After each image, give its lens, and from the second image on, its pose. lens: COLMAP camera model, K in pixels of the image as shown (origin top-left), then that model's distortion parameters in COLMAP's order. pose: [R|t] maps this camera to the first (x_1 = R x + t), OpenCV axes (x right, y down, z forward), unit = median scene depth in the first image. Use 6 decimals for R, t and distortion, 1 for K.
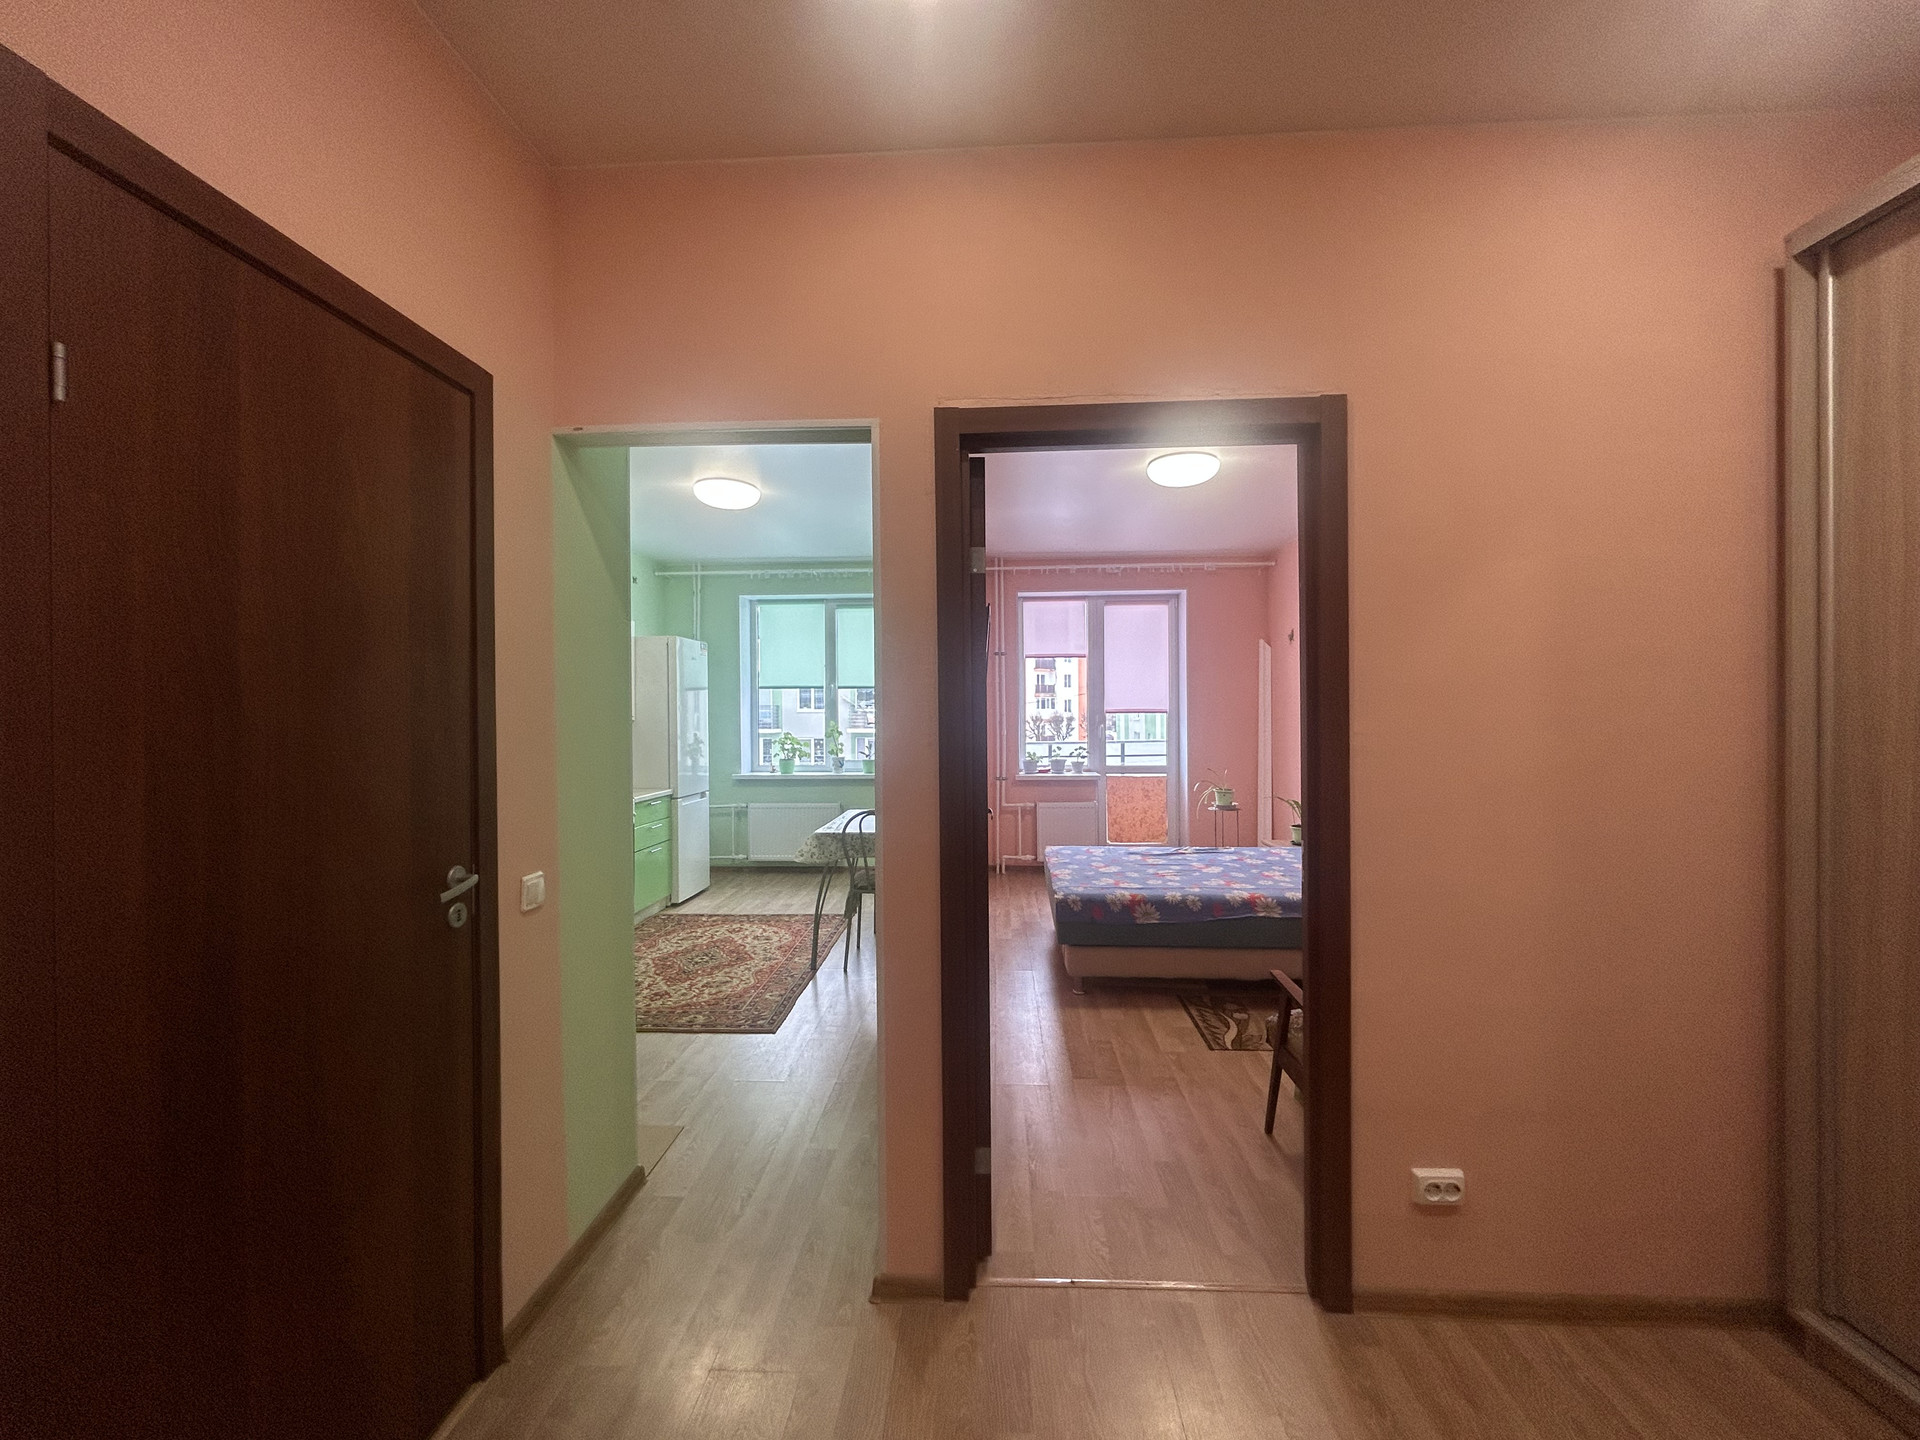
lens RADIAL K [[779.2, 0, 960.1], [0, 779.2, 722.2], [0, 0, 1]] dist [0.000737, 0.000256]
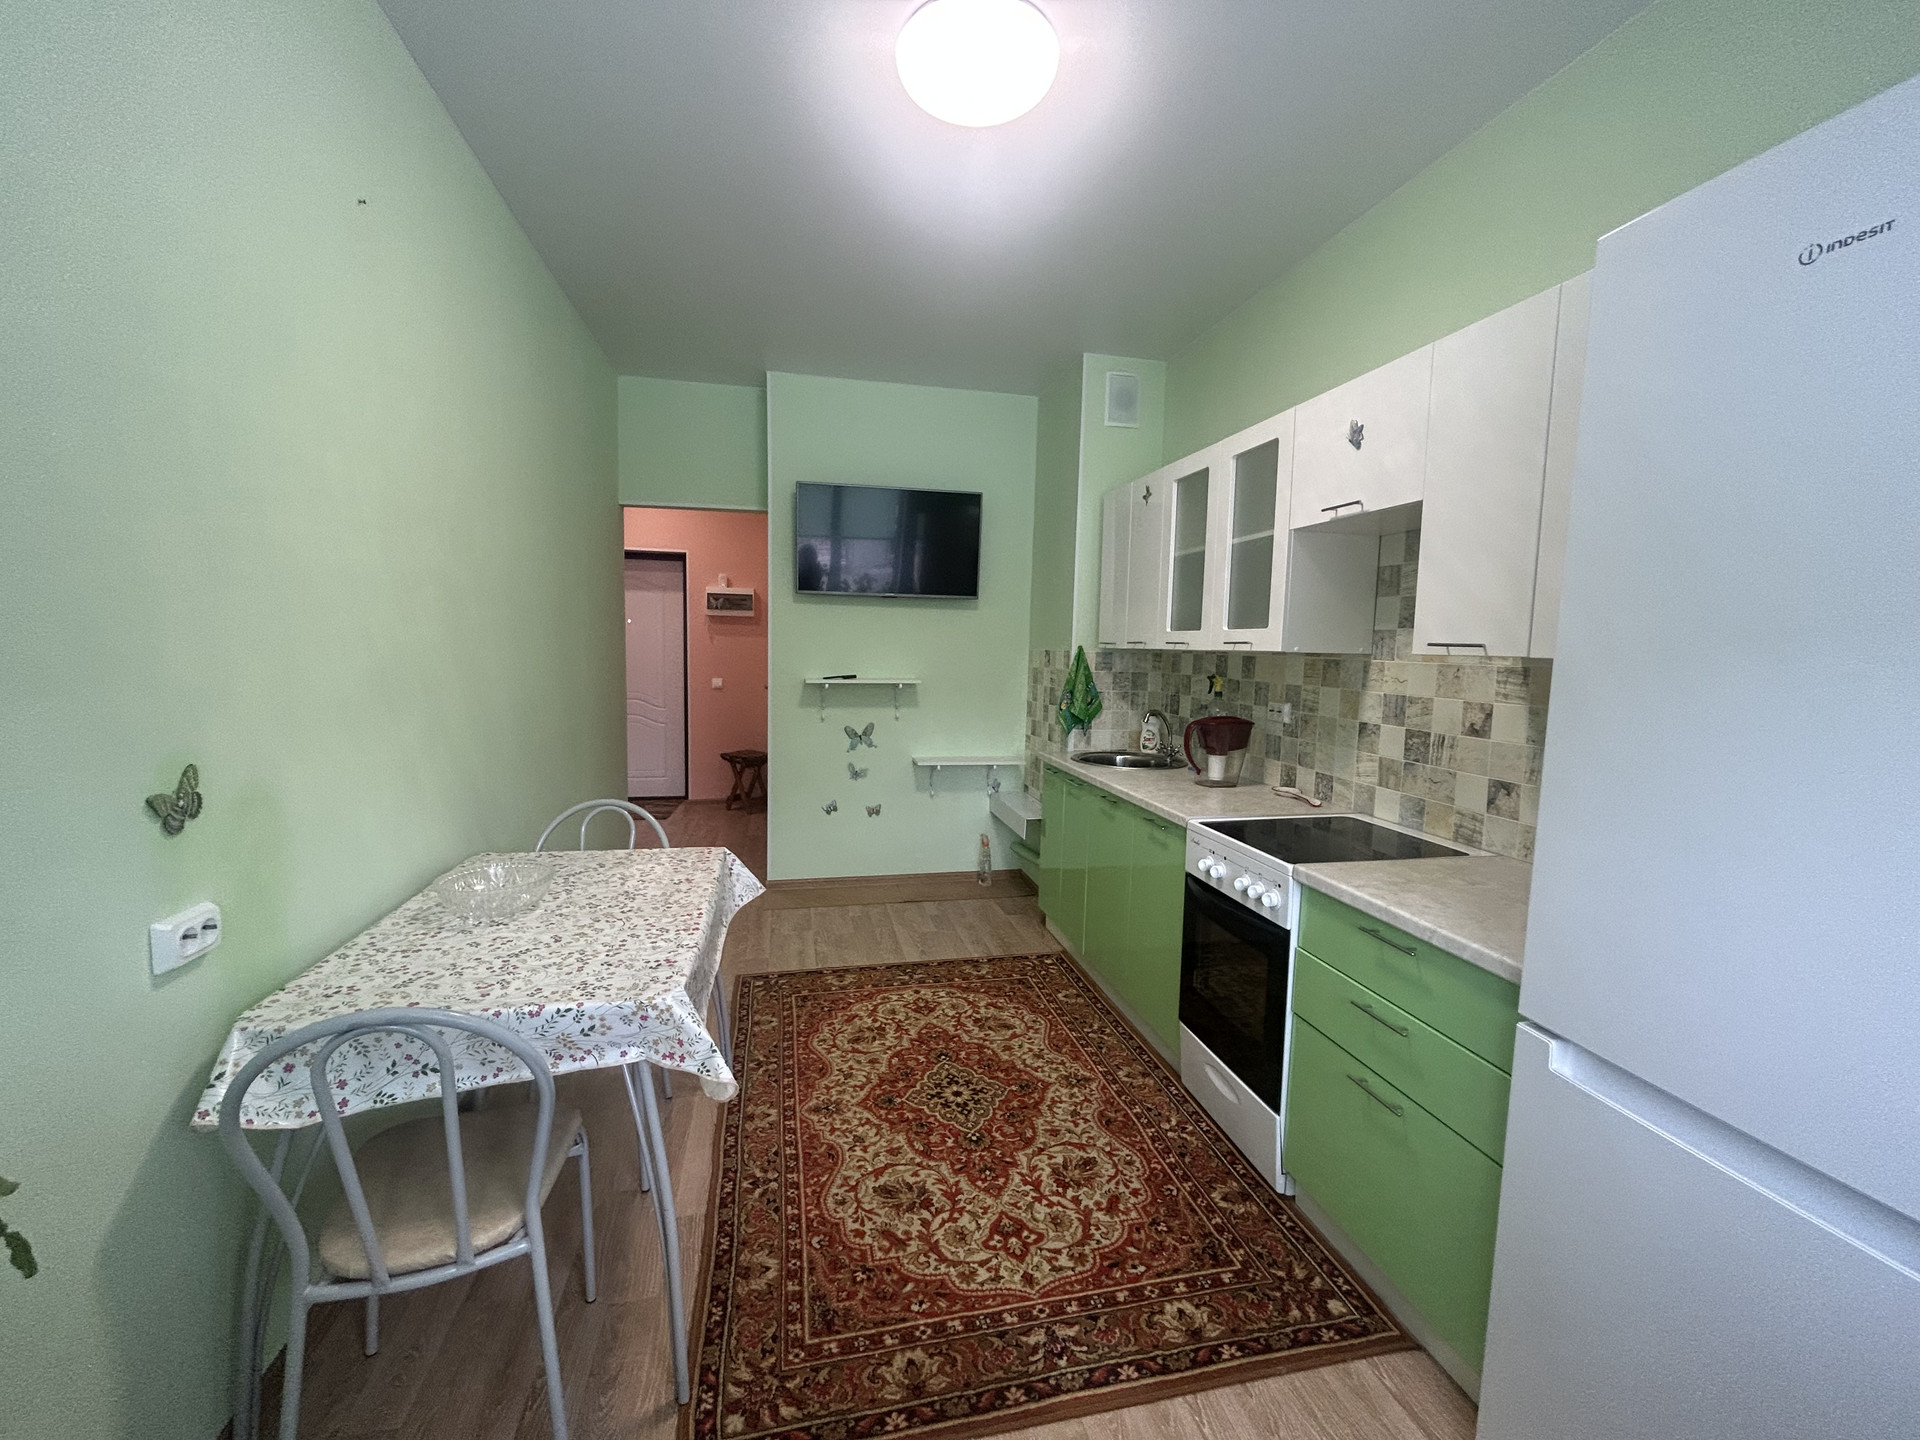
lens RADIAL K [[779.2, 0, 959.0], [0, 779.2, 720.4], [0, 0, 1]] dist [0.000737, 0.000256]
pose [[-0.964712, 0.009785, -0.263125, -0.151528], [-0.019548, 0.993890, 0.108630, -0.006334], [0.262581, 0.109940, -0.958626, 1.155718]]
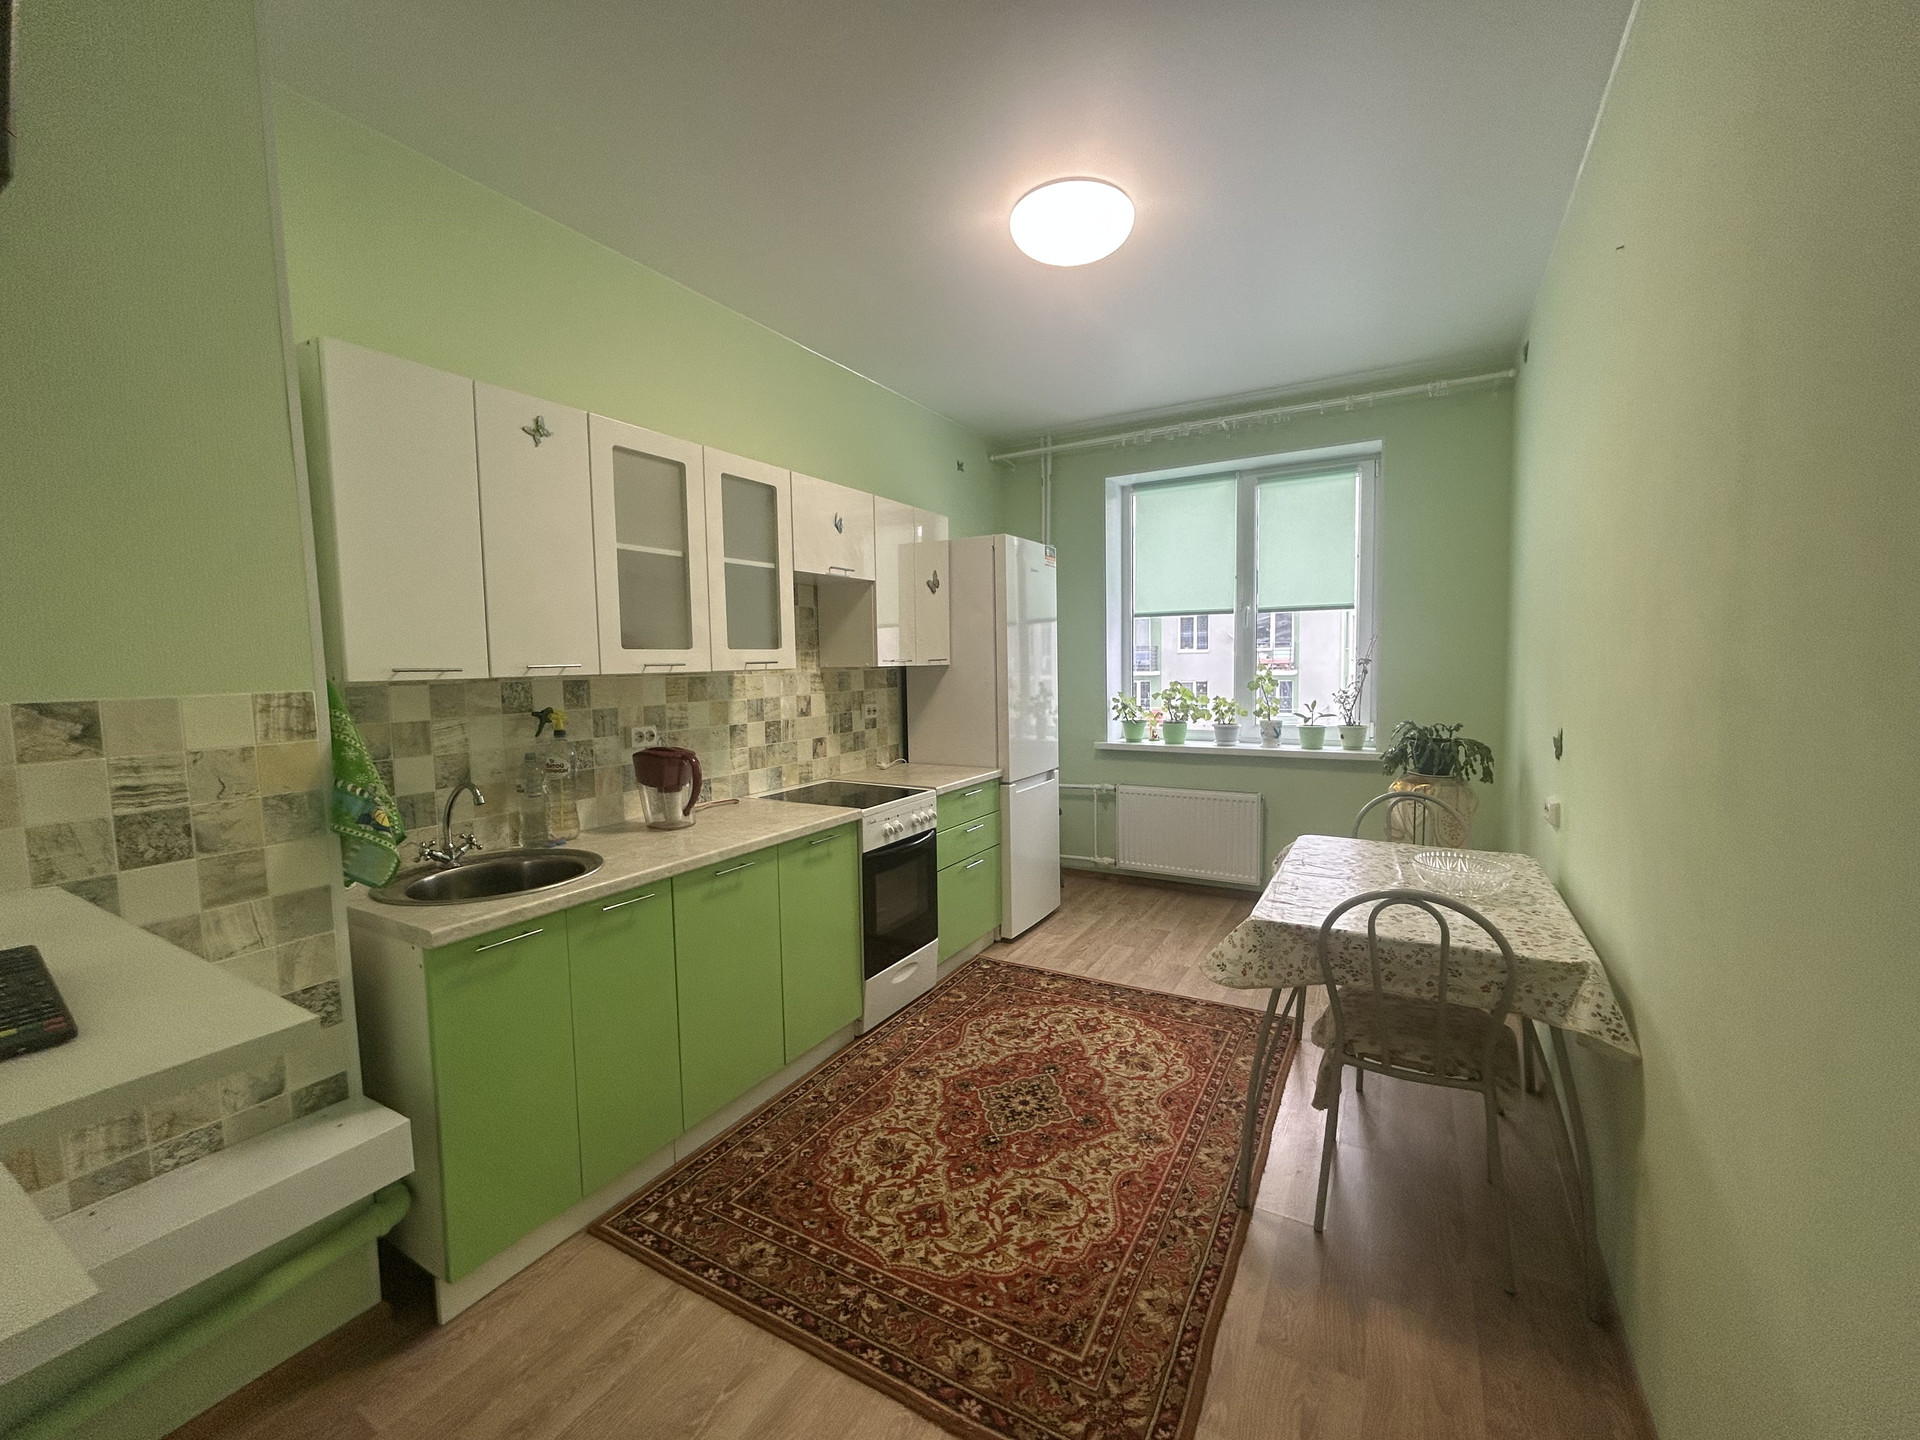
lens RADIAL K [[779.2, 0, 956.1], [0, 779.2, 717.9], [0, 0, 1]] dist [0.000737, 0.000256]
pose [[0.886949, 0.023174, -0.461286, -0.099311], [0.008923, 0.997694, 0.067281, -0.002235], [0.461781, -0.063791, 0.884697, 0.398375]]
